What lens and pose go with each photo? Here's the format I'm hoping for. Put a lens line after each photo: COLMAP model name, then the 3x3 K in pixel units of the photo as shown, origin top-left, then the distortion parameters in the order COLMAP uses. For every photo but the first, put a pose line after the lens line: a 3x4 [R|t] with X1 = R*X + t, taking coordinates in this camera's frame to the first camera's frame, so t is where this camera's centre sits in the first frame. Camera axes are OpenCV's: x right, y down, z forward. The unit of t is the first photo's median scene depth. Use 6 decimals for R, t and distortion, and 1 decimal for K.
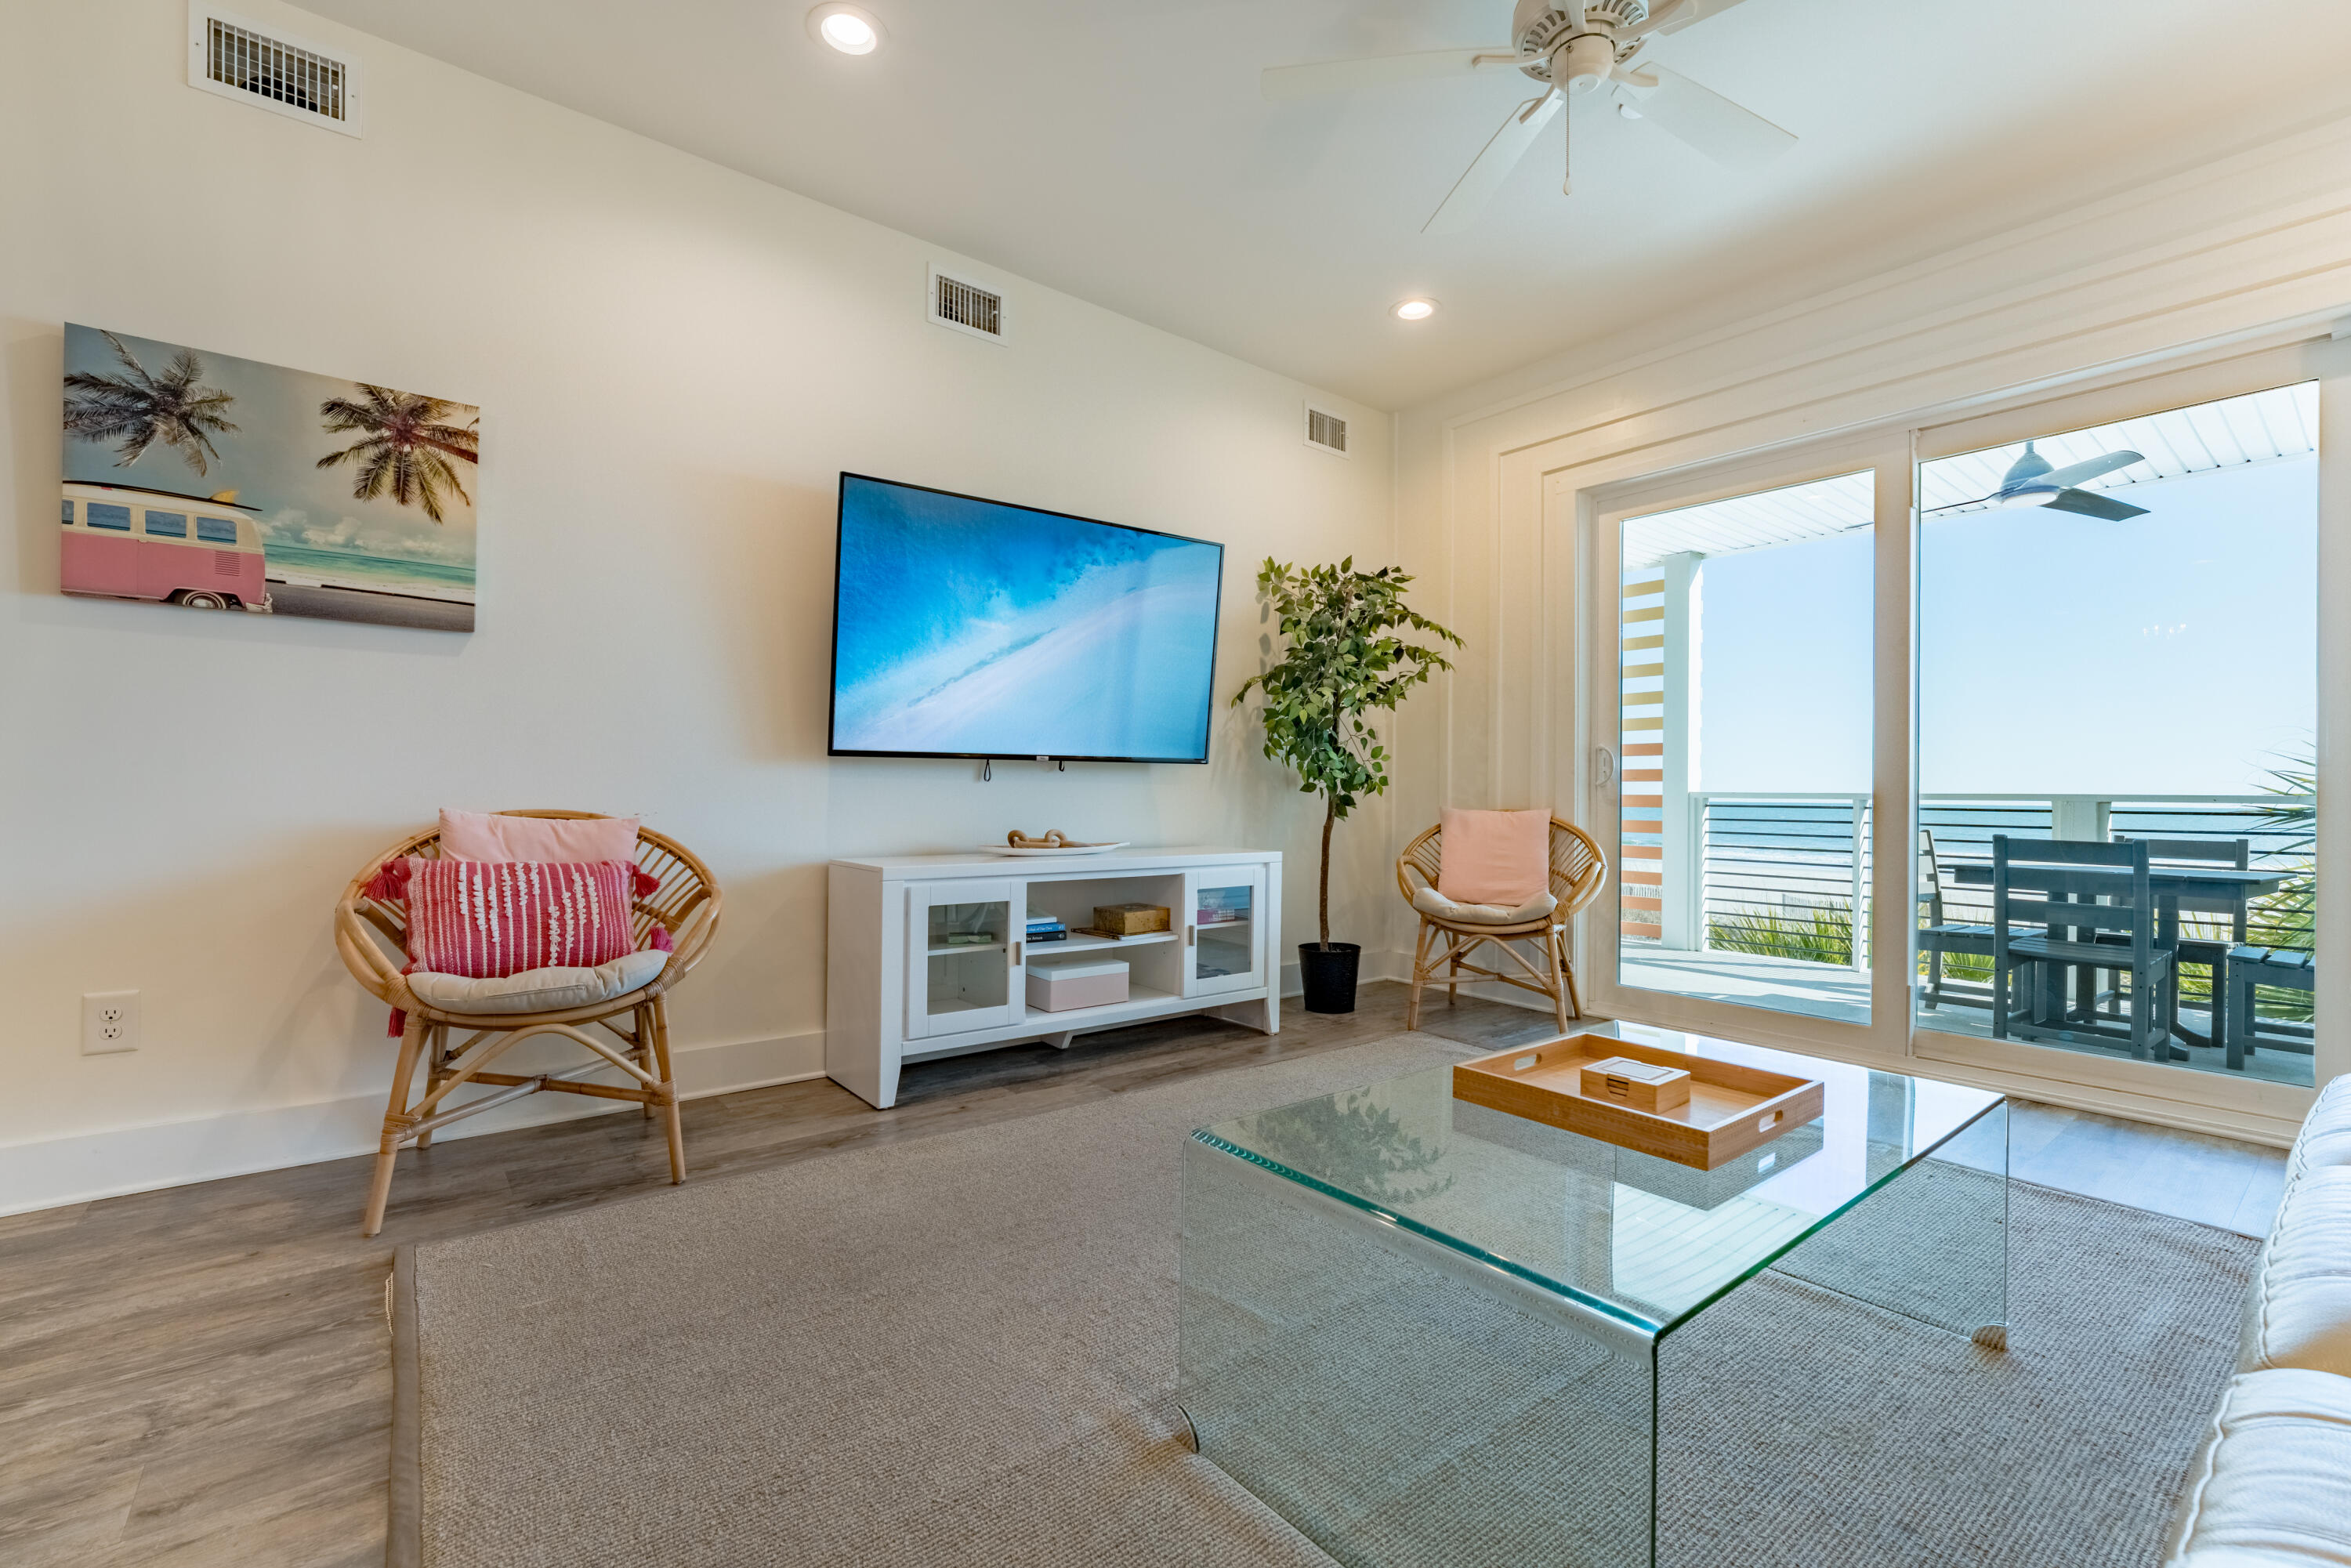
lens RADIAL K [[1011.5, 0, 1178.3], [0, 1011.5, 783.7], [0, 0, 1]] dist [-0.003526, -0.000546]
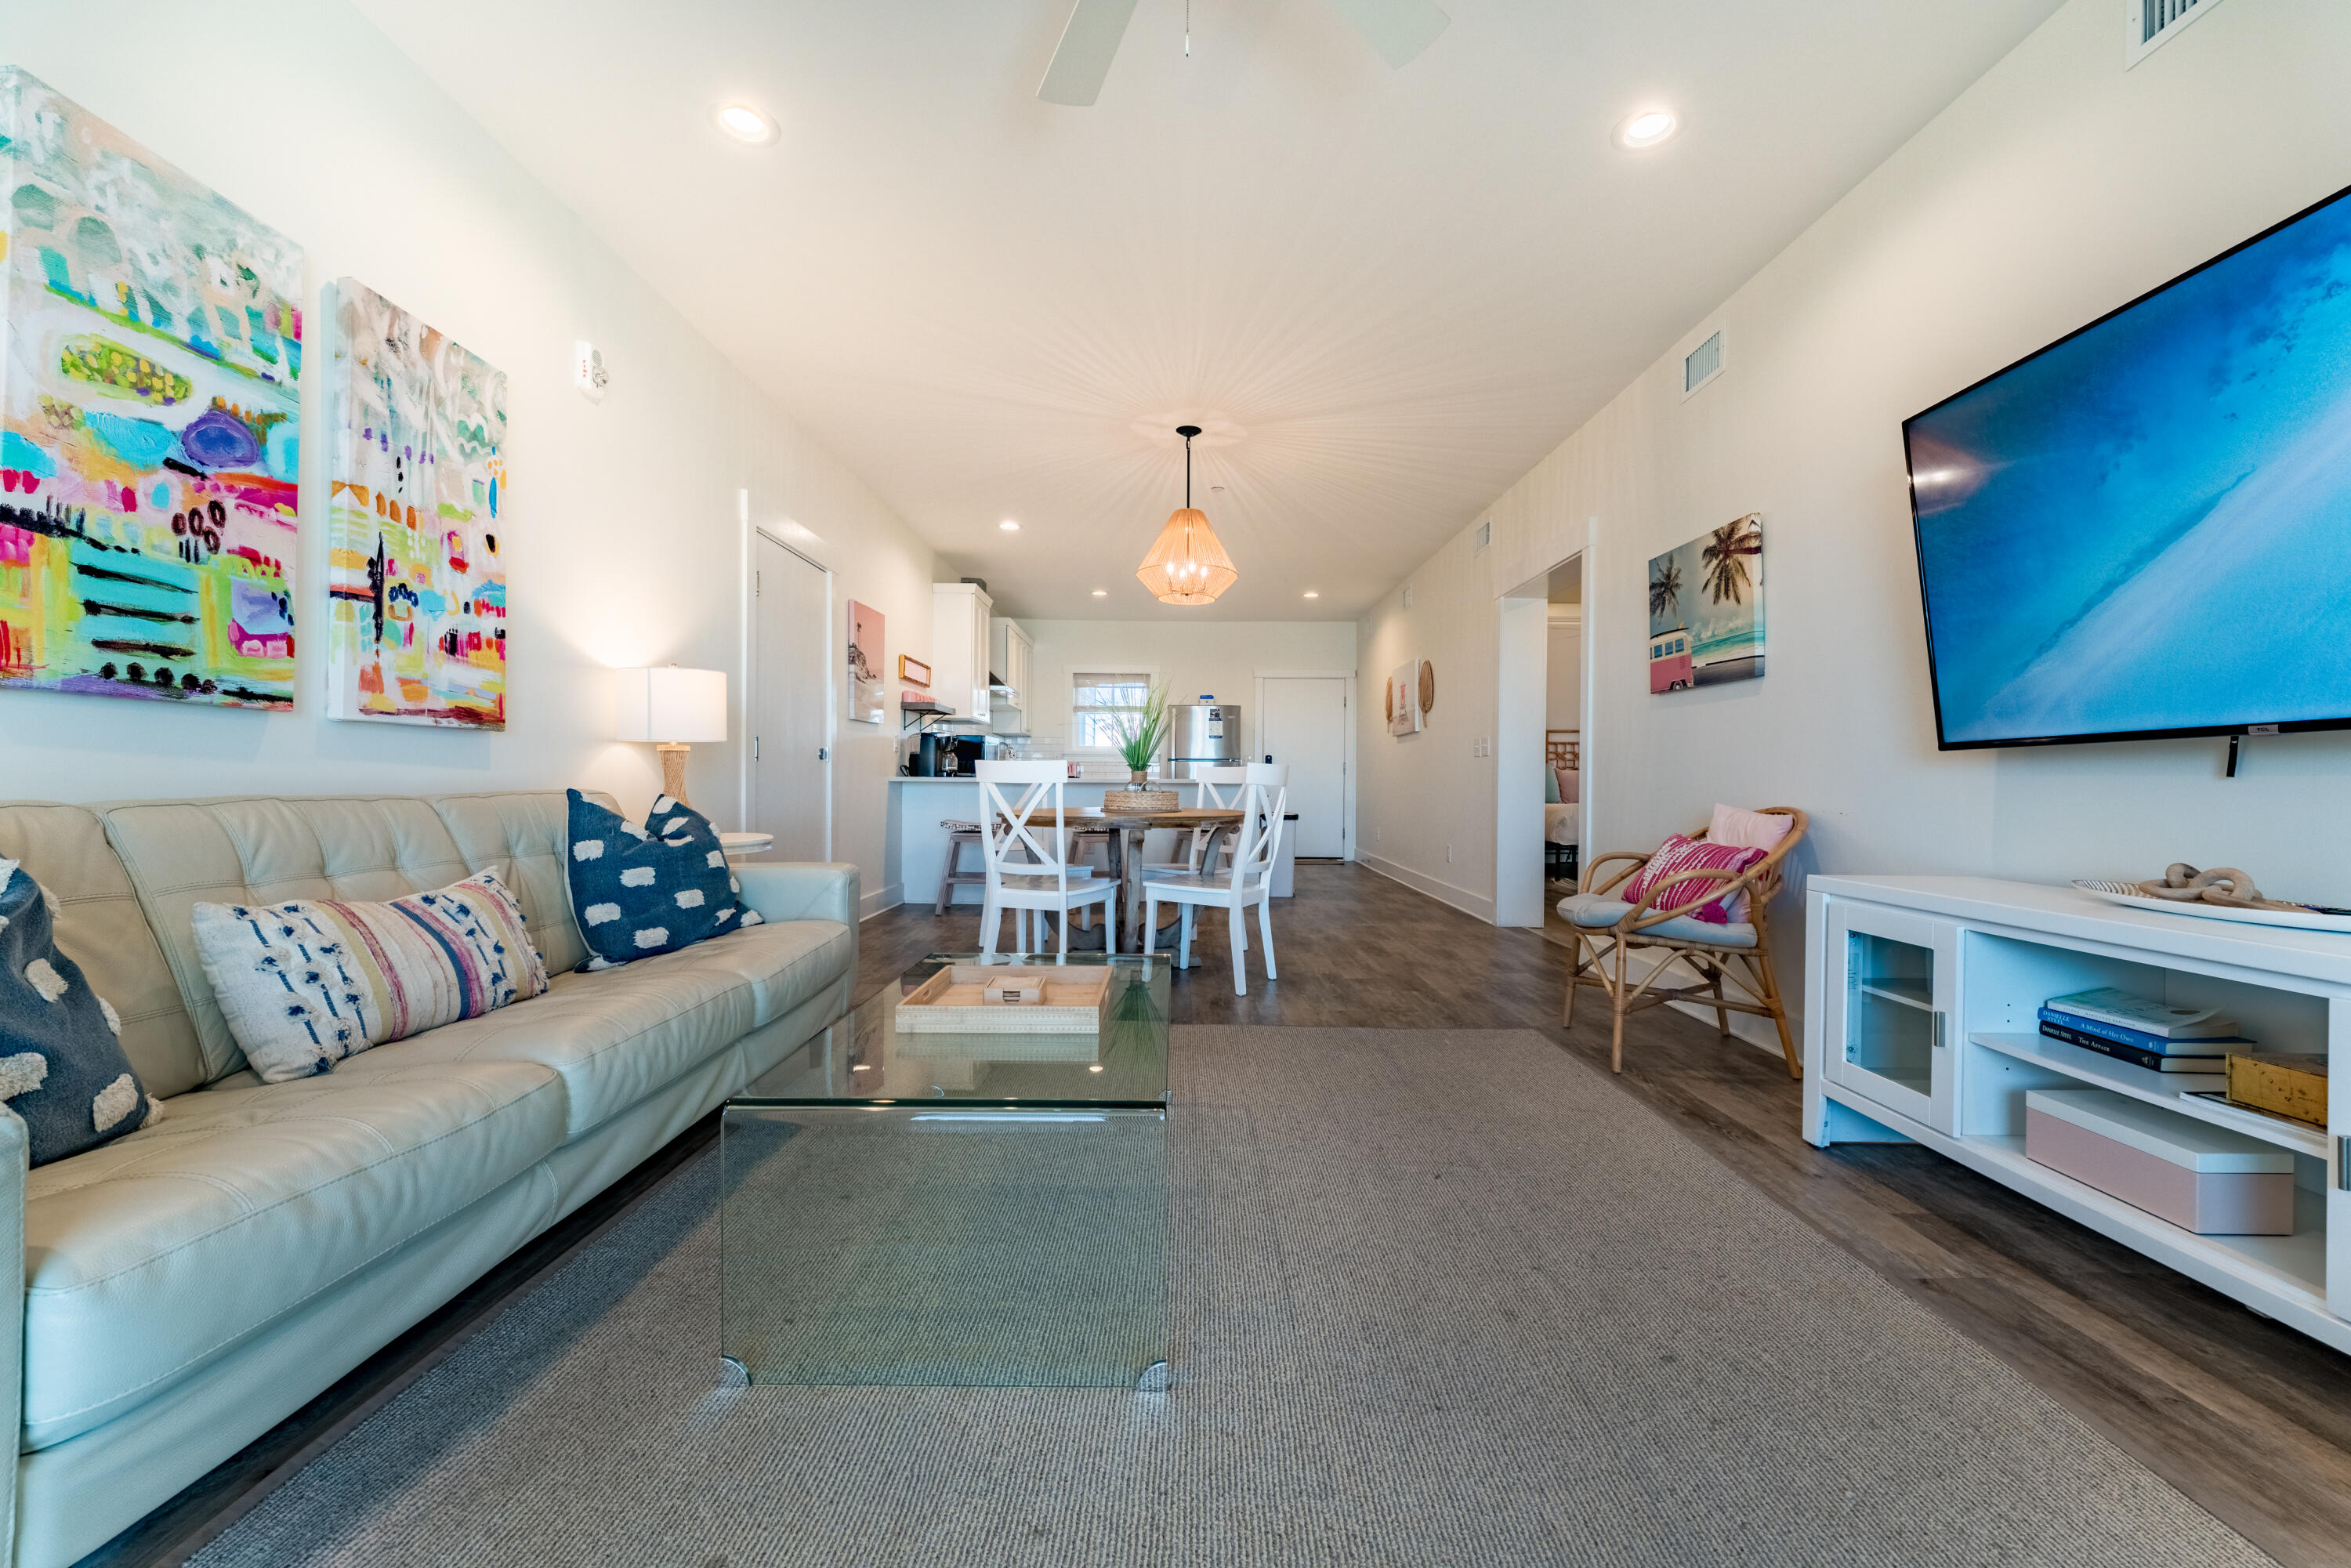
lens RADIAL K [[968.9, 0, 1160.4], [0, 968.9, 777.9], [0, 0, 1]] dist [-0.004660, -0.000864]
pose [[-0.650716, -0.019736, -0.759065, 0.743108], [-0.010365, 0.999800, -0.017109, 0.016857], [0.759251, -0.003265, -0.650790, 1.119967]]
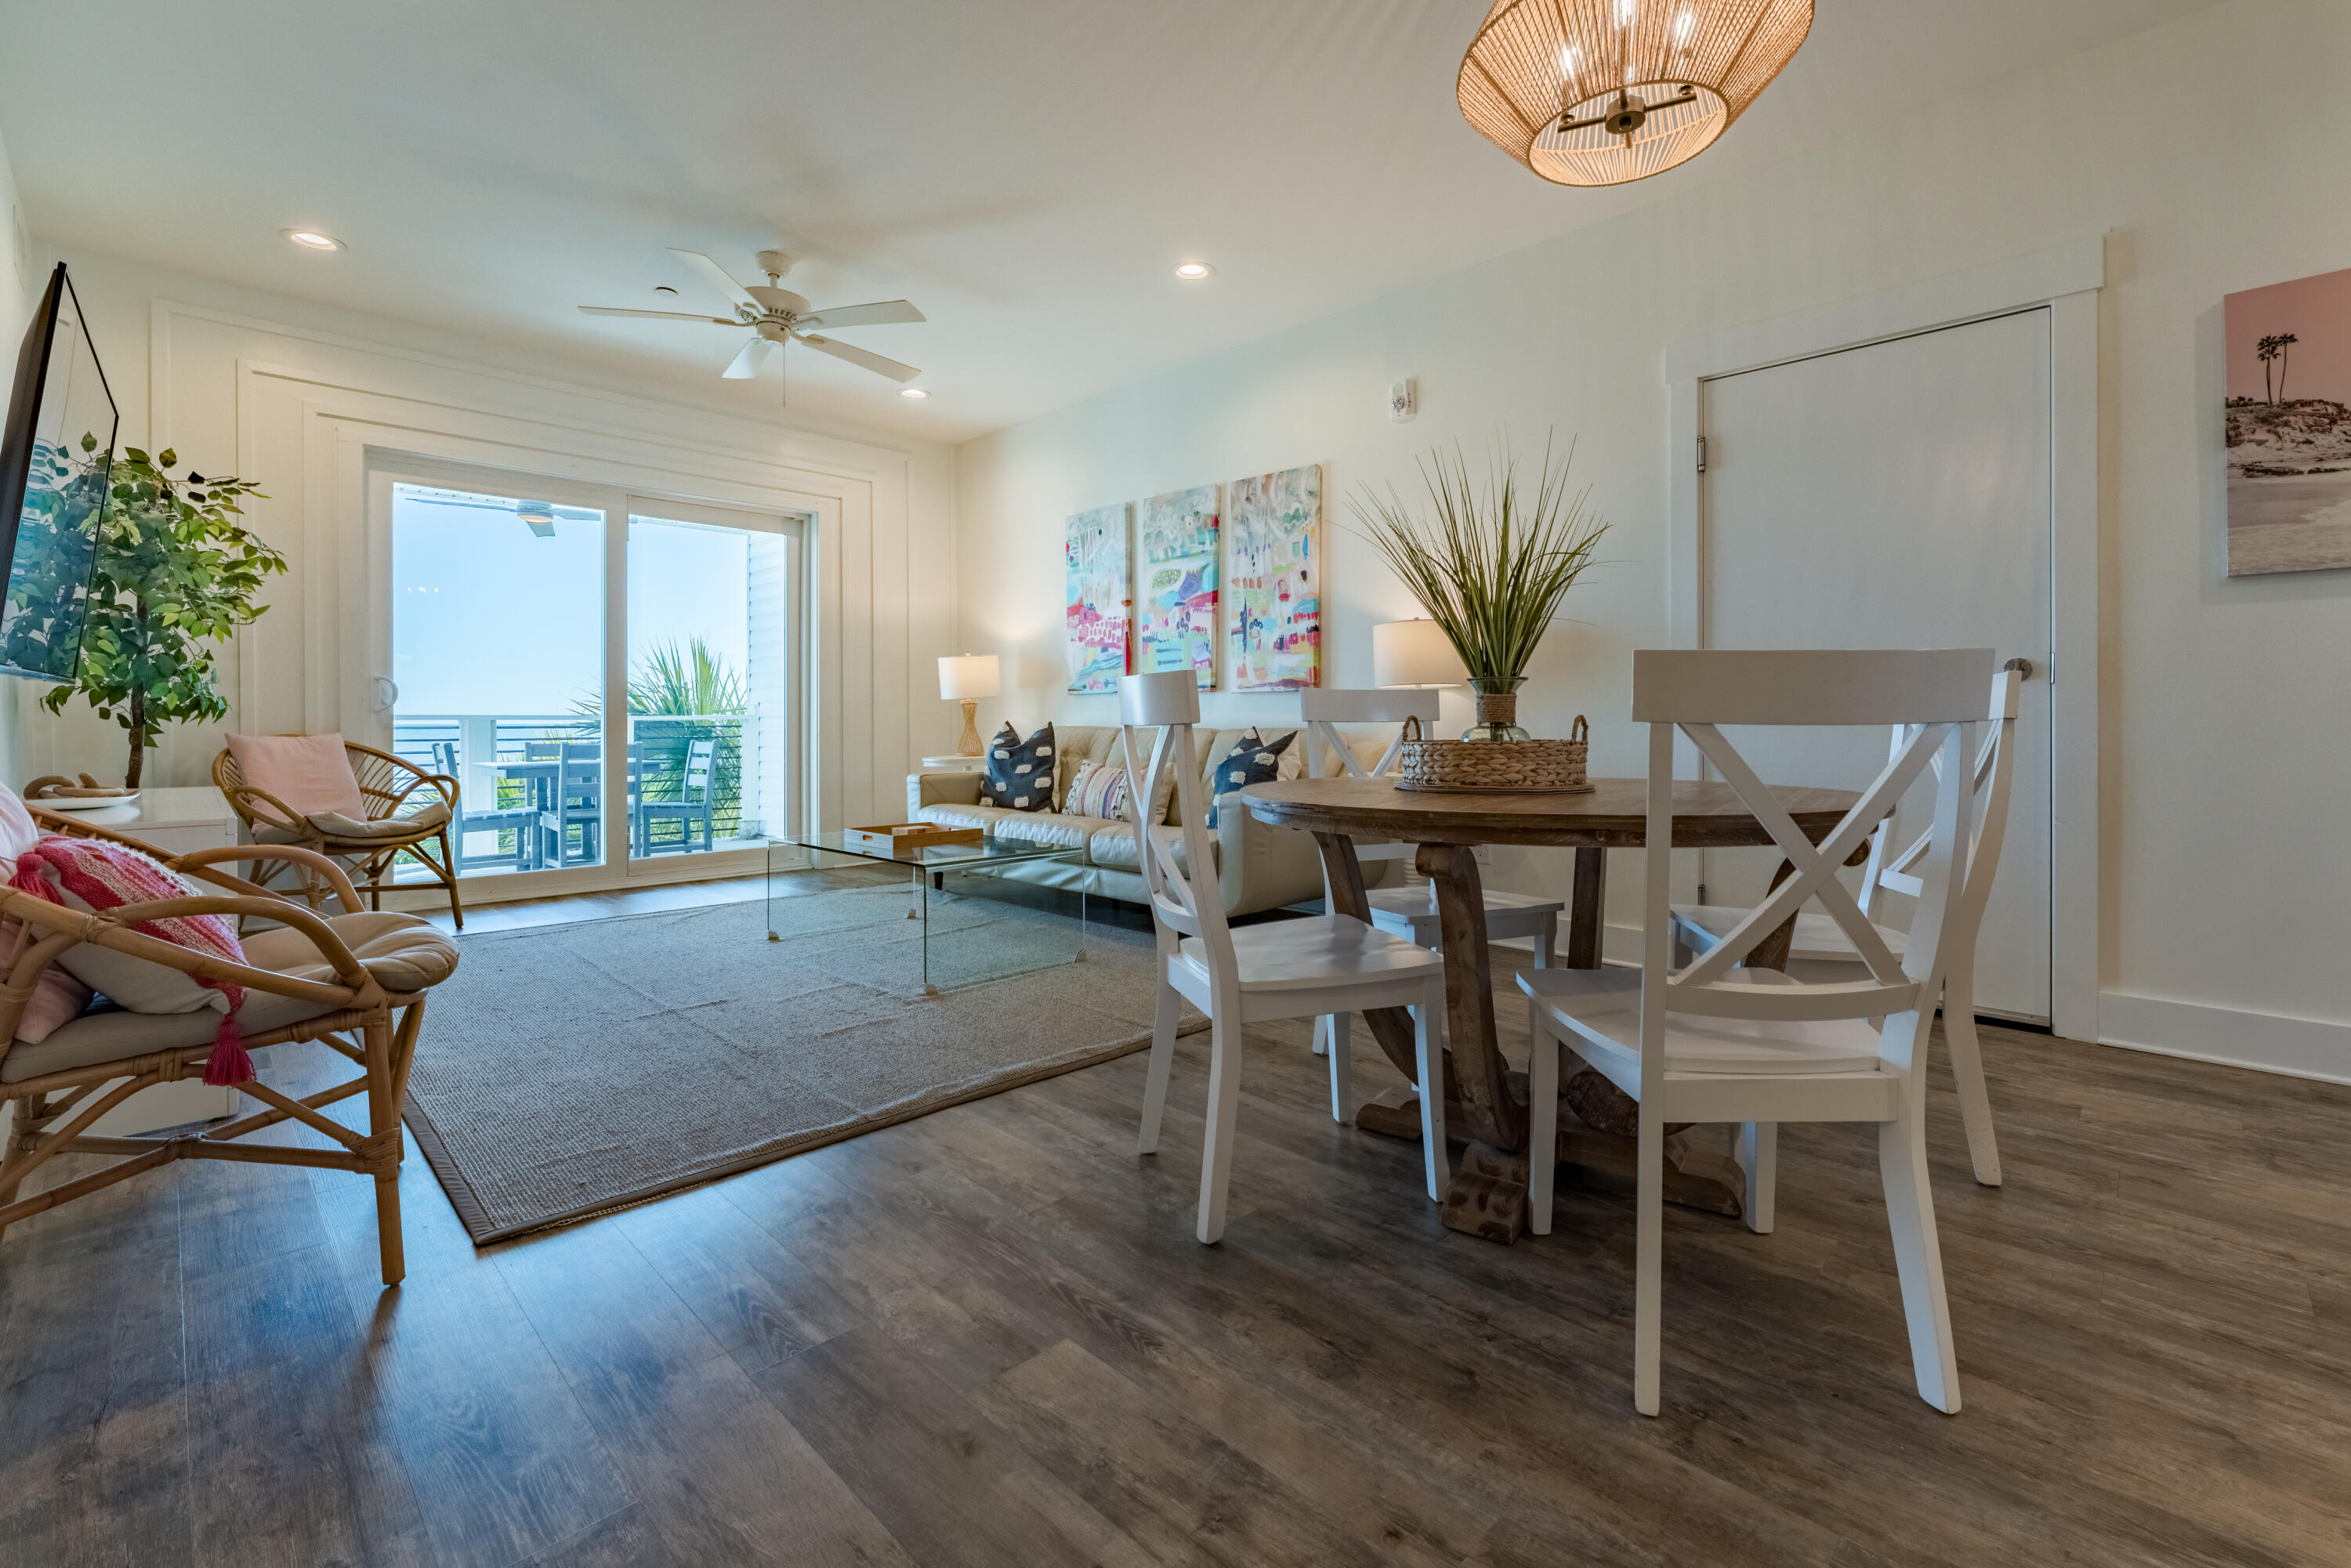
lens RADIAL K [[968.9, 0, 1202.5], [0, 968.9, 730.8], [0, 0, 1]] dist [-0.004660, -0.000864]
pose [[-0.111663, -0.024231, 0.993451, -1.137733], [-0.006012, 0.999701, 0.023707, -0.012043], [-0.993728, -0.003326, -0.111775, 0.310295]]
